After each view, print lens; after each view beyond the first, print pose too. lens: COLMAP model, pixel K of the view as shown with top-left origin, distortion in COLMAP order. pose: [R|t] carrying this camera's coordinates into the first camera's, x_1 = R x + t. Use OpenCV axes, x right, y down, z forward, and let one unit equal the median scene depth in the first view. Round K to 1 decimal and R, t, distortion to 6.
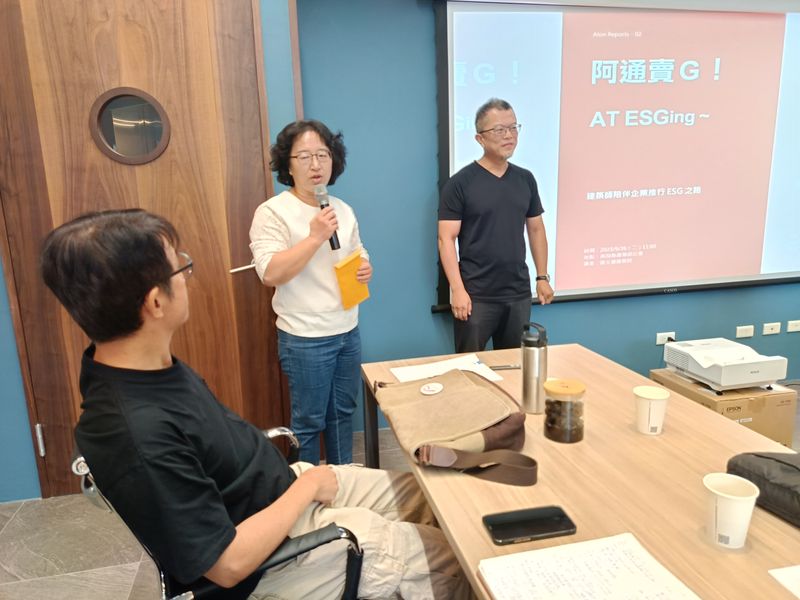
lens RADIAL K [[580.0, 0, 400.0], [0, 580.0, 300.0], [0, 0, 1]] dist [0.049087, -0.034865]
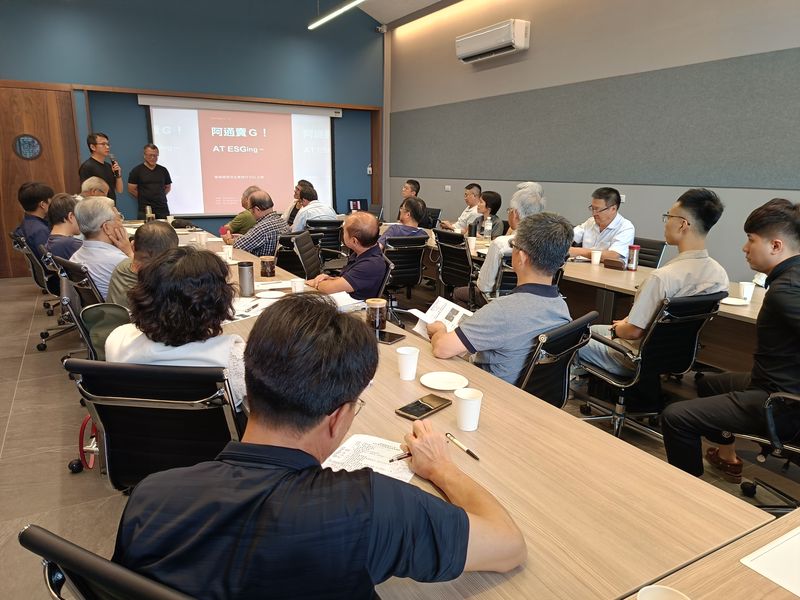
lens RADIAL K [[565.5, 0, 400.8], [0, 565.5, 299.7], [0, 0, 1]] dist [0.035480, -0.034887]
pose [[0.961104, -0.023026, 0.275225, 0.437866], [0.016845, 0.999551, 0.024800, 0.351512], [-0.275672, -0.019199, 0.961060, -1.859341]]
